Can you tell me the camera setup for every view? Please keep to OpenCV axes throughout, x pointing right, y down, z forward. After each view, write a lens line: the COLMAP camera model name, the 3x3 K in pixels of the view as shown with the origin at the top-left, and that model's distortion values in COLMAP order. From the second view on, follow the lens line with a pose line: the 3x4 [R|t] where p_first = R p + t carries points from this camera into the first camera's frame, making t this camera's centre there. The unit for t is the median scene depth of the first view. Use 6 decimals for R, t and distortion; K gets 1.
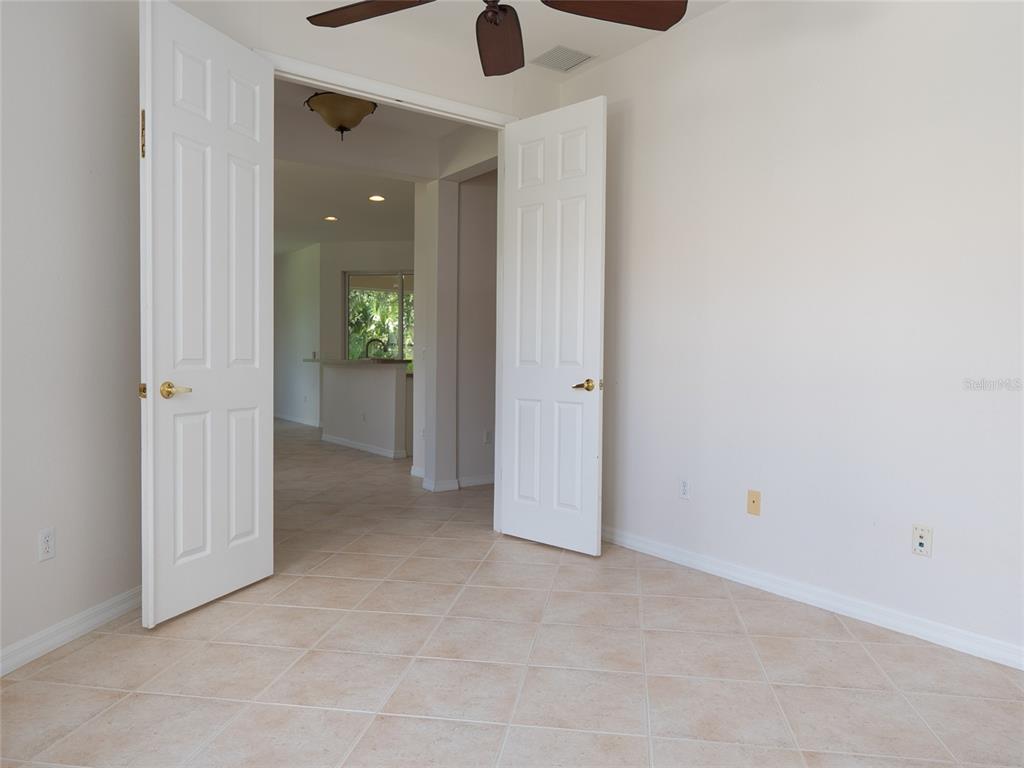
lens RADIAL K [[708.6, 0, 512.0], [0, 708.6, 384.0], [0, 0, 1]] dist [-0.002559, -0.003929]
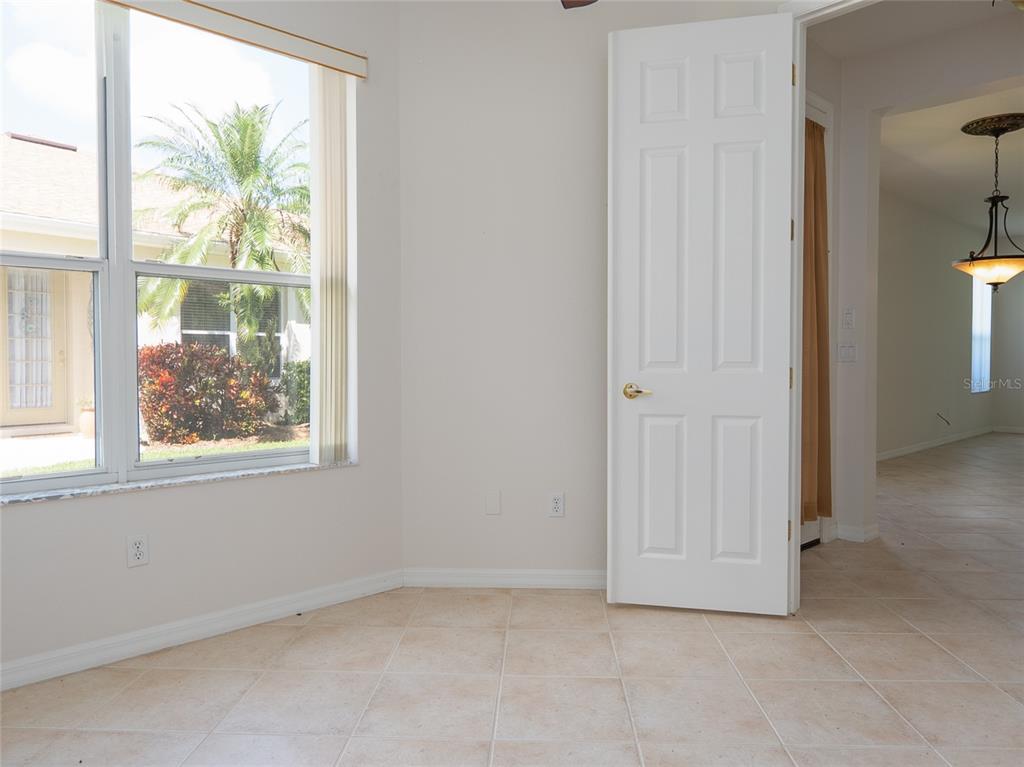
lens RADIAL K [[708.6, 0, 512.0], [0, 708.6, 383.5], [0, 0, 1]] dist [-0.002559, -0.003929]
pose [[0.106186, 0.027094, -0.993977, 0.551672], [-0.031813, 0.999210, 0.023838, -0.021936], [0.993837, 0.029090, 0.106964, 0.689827]]
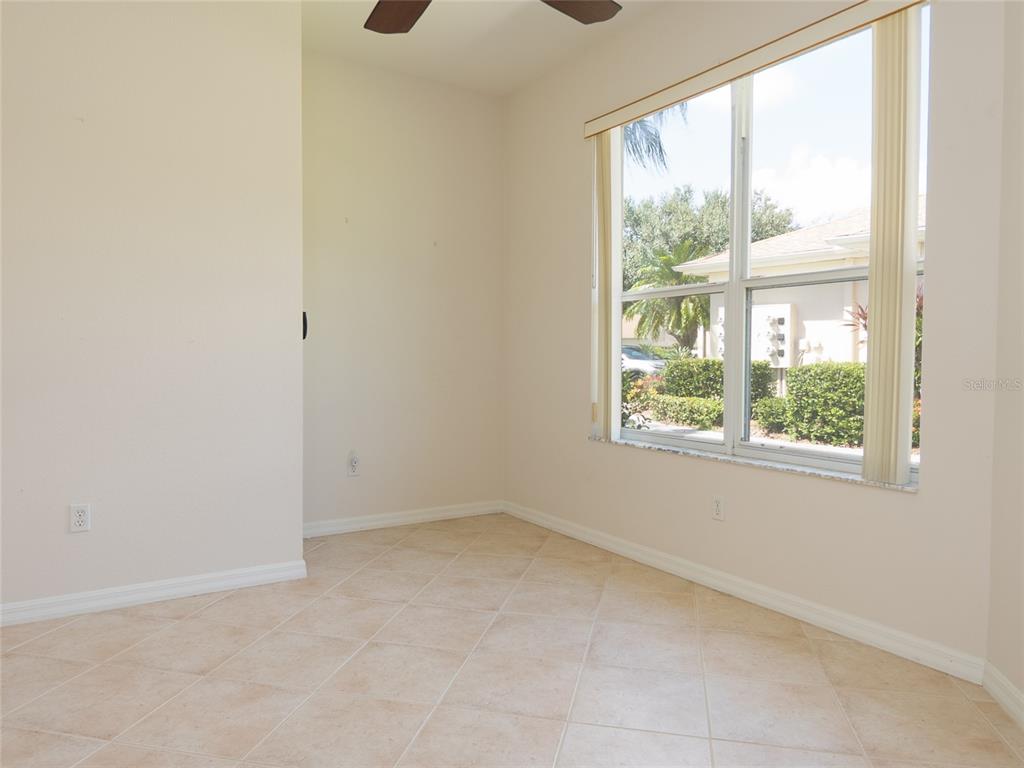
lens RADIAL K [[708.6, 0, 512.0], [0, 708.6, 384.0], [0, 0, 1]] dist [-0.002559, -0.003929]
pose [[-0.996907, -0.019921, 0.076018, -0.136420], [-0.014346, 0.997215, 0.073184, -0.052995], [-0.077264, 0.071867, -0.994417, 1.474427]]
